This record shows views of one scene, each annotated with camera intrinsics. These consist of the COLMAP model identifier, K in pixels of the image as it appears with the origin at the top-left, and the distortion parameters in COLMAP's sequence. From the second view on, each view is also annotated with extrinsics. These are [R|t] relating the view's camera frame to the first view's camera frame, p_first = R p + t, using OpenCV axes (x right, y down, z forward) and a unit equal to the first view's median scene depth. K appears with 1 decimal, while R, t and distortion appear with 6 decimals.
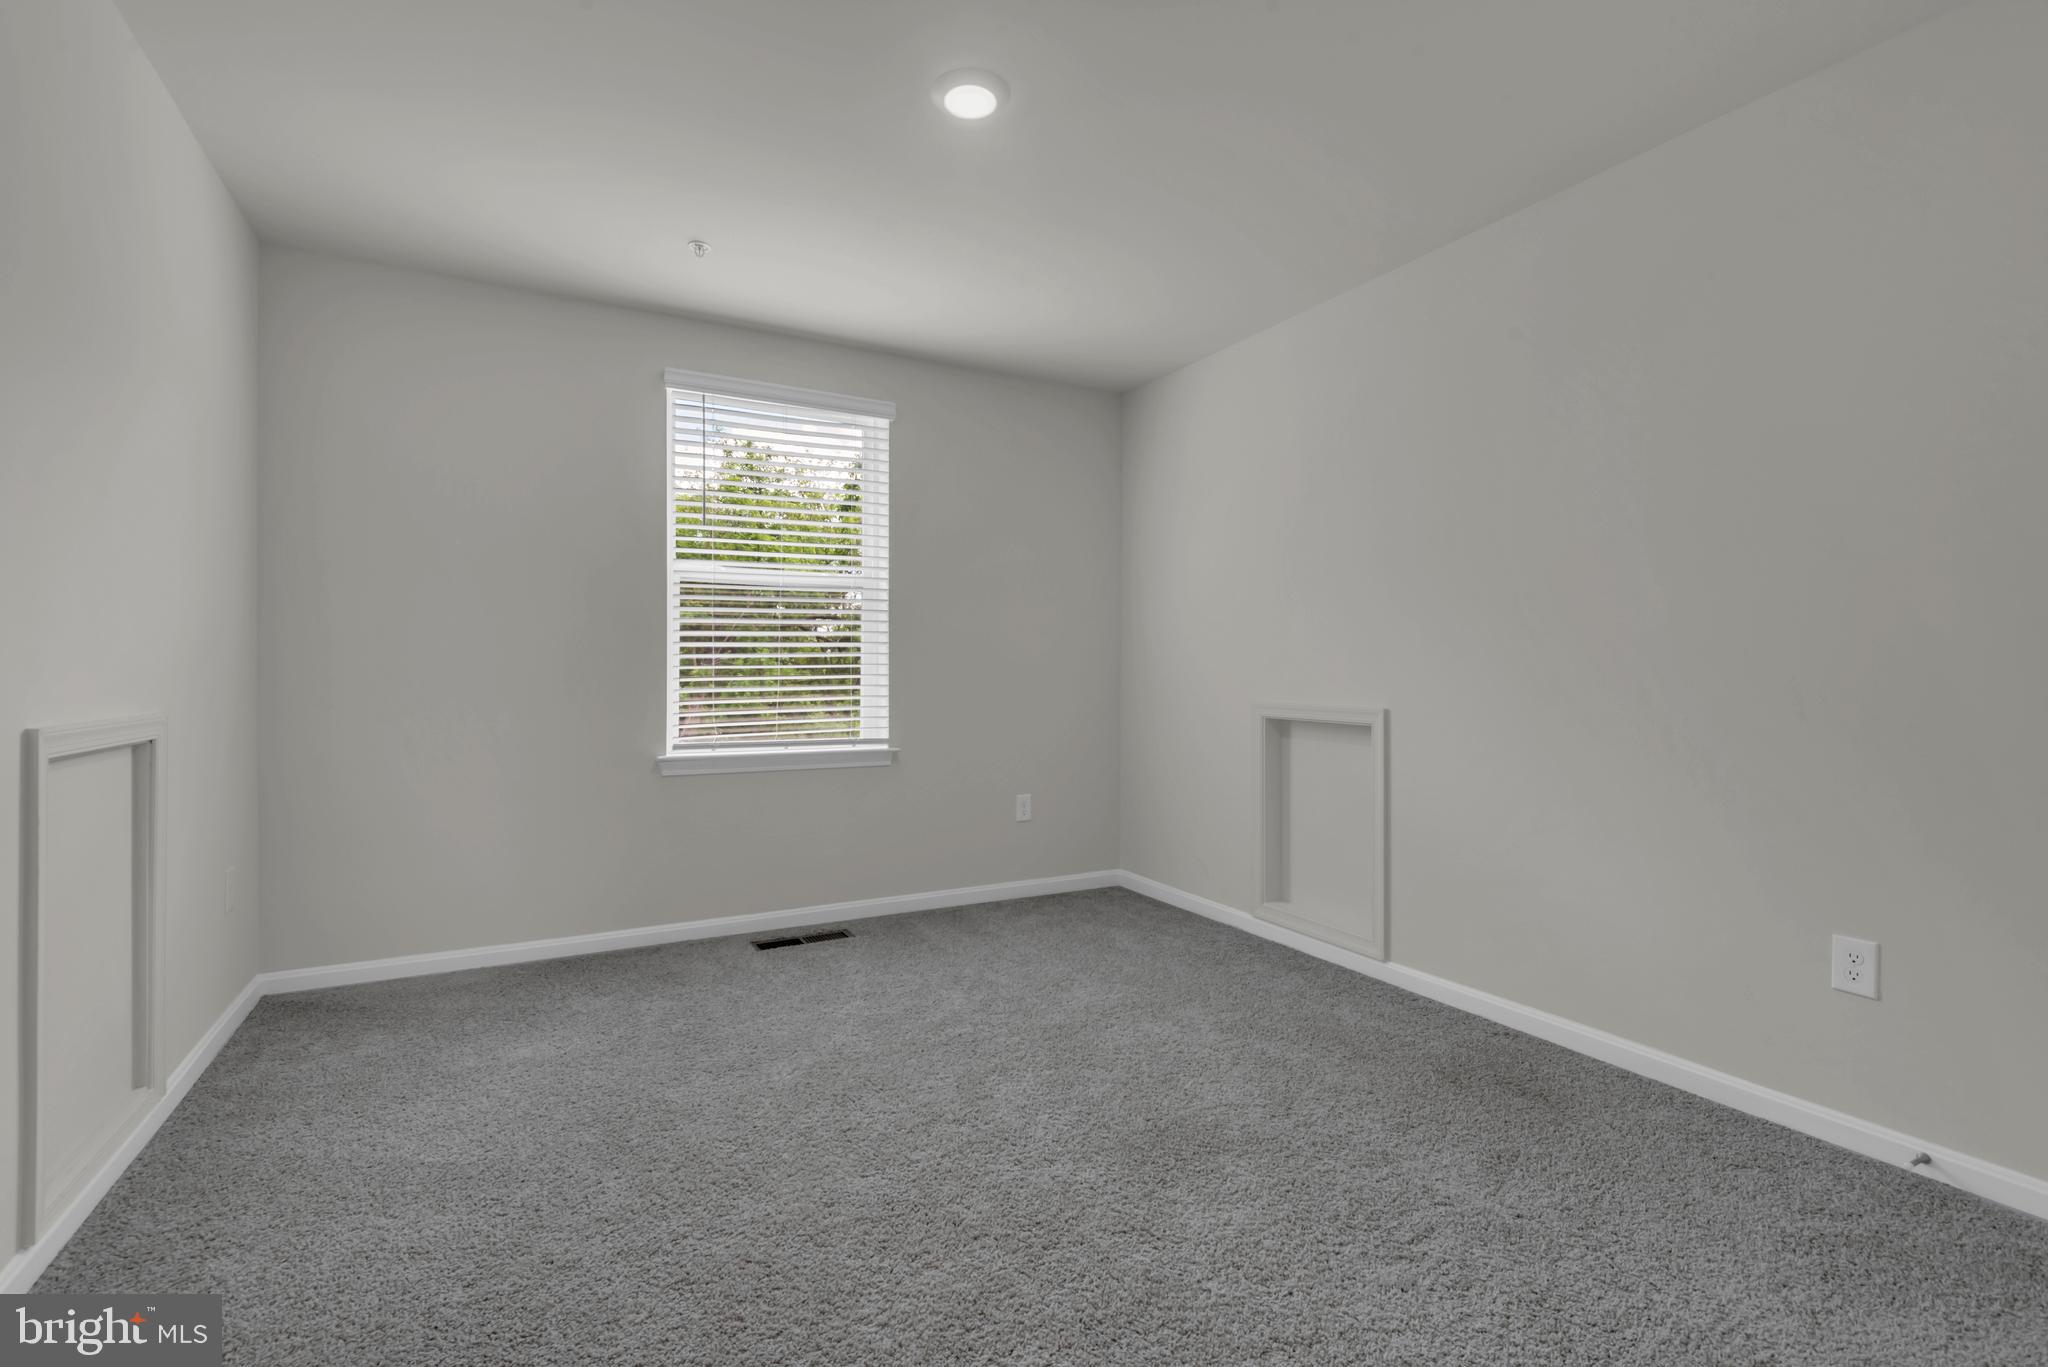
lens RADIAL K [[941.6, 0, 1020.0], [0, 941.6, 664.8], [0, 0, 1]] dist [-0.000098, -0.000291]
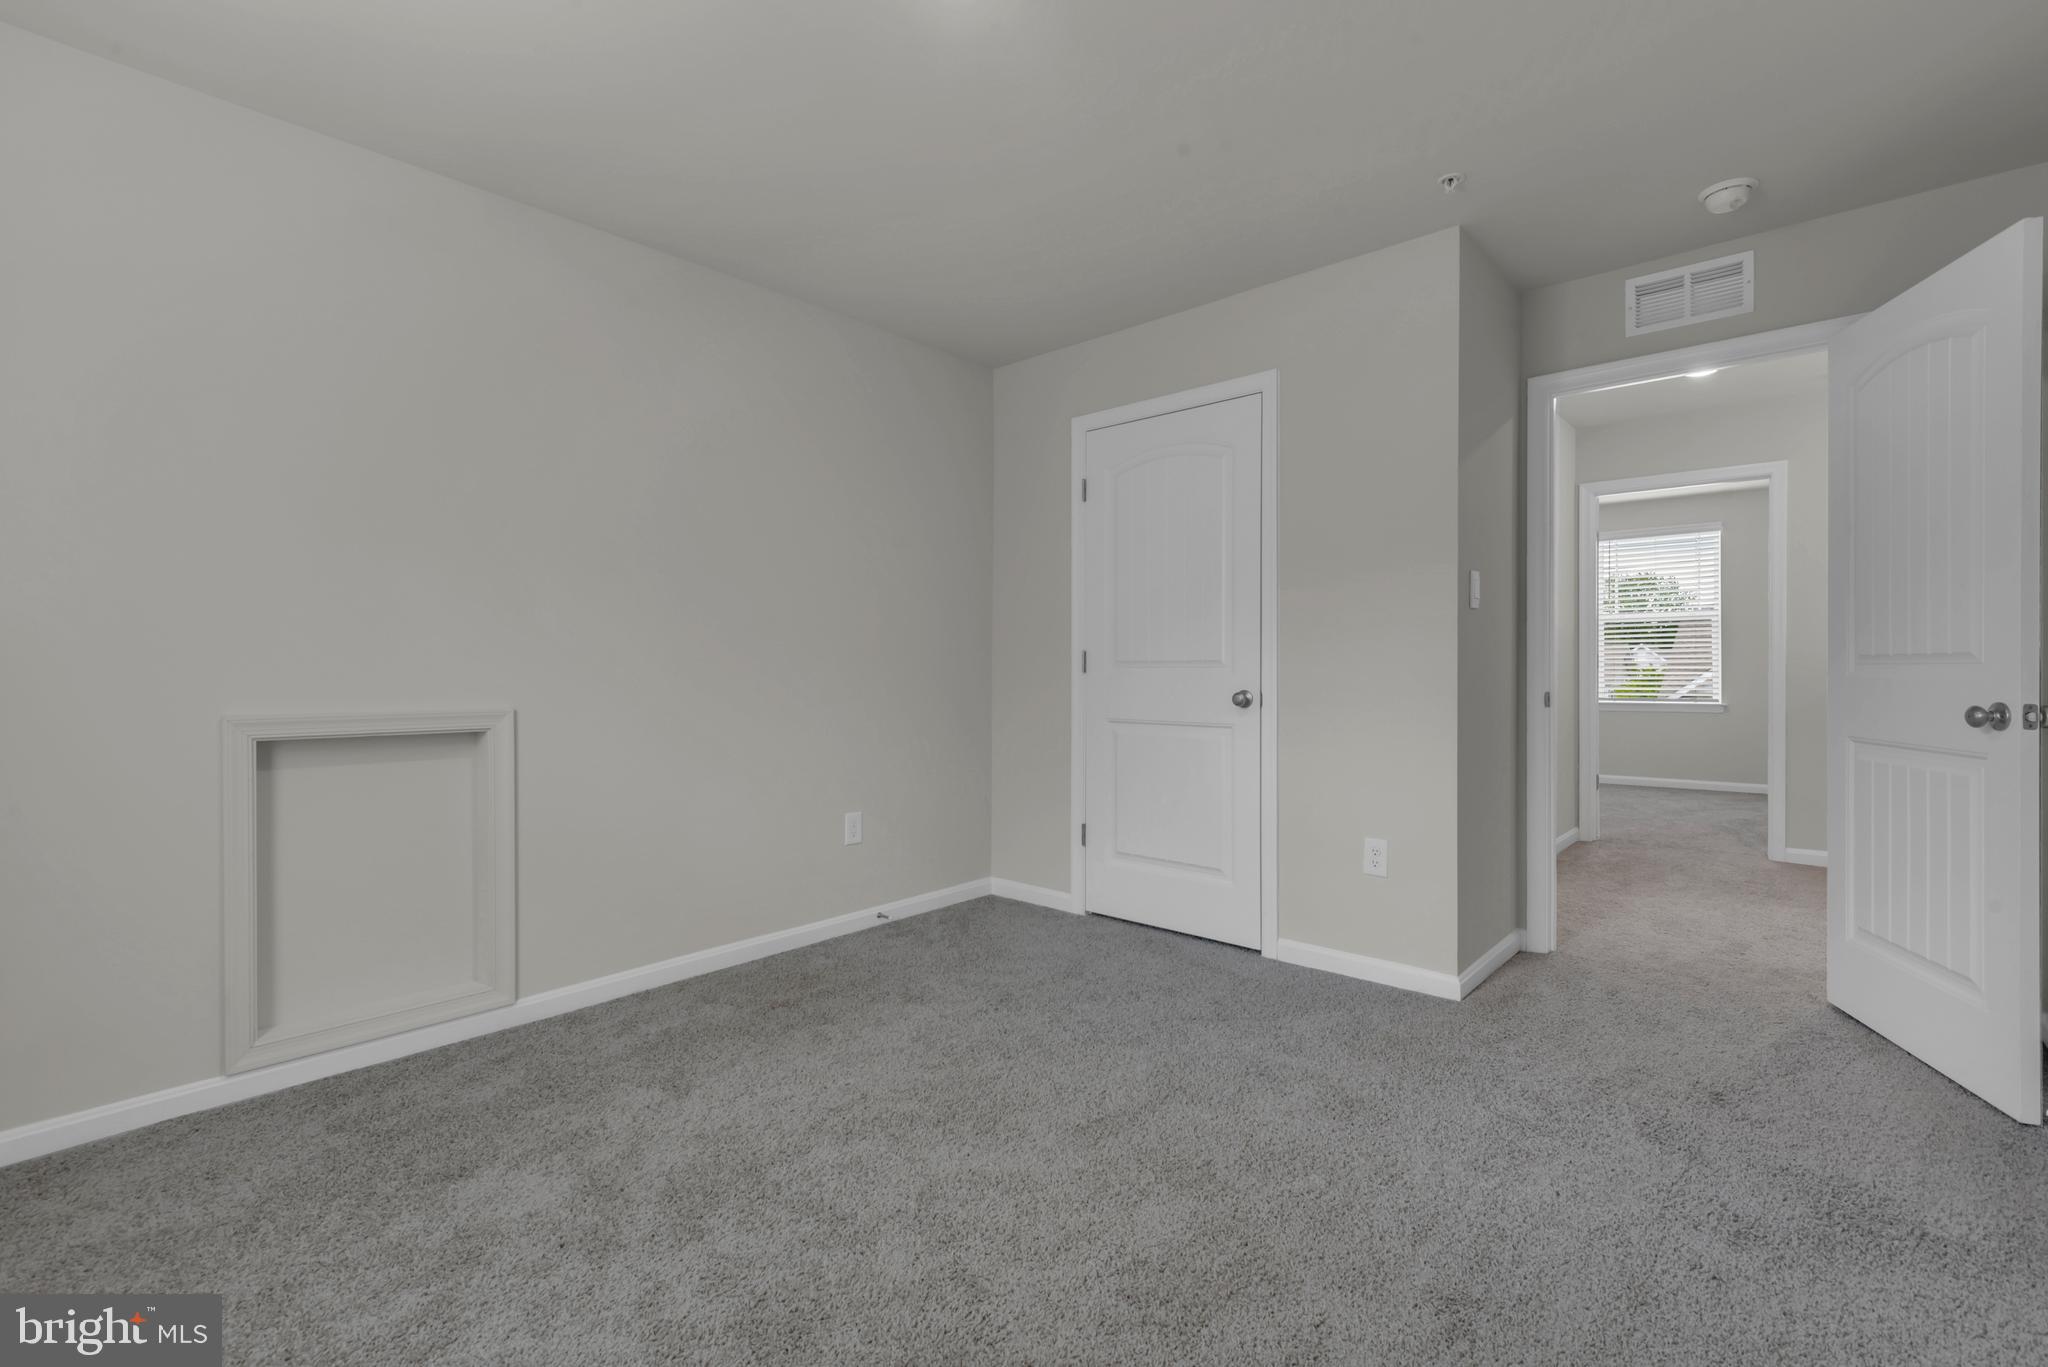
lens RADIAL K [[941.6, 0, 1020.0], [0, 941.6, 664.8], [0, 0, 1]] dist [-0.000098, -0.000291]
pose [[-0.369889, -0.000374, 0.929076, -0.669492], [-0.005185, 0.999985, -0.001662, 0.006733], [-0.929061, -0.005432, -0.369886, 1.024022]]
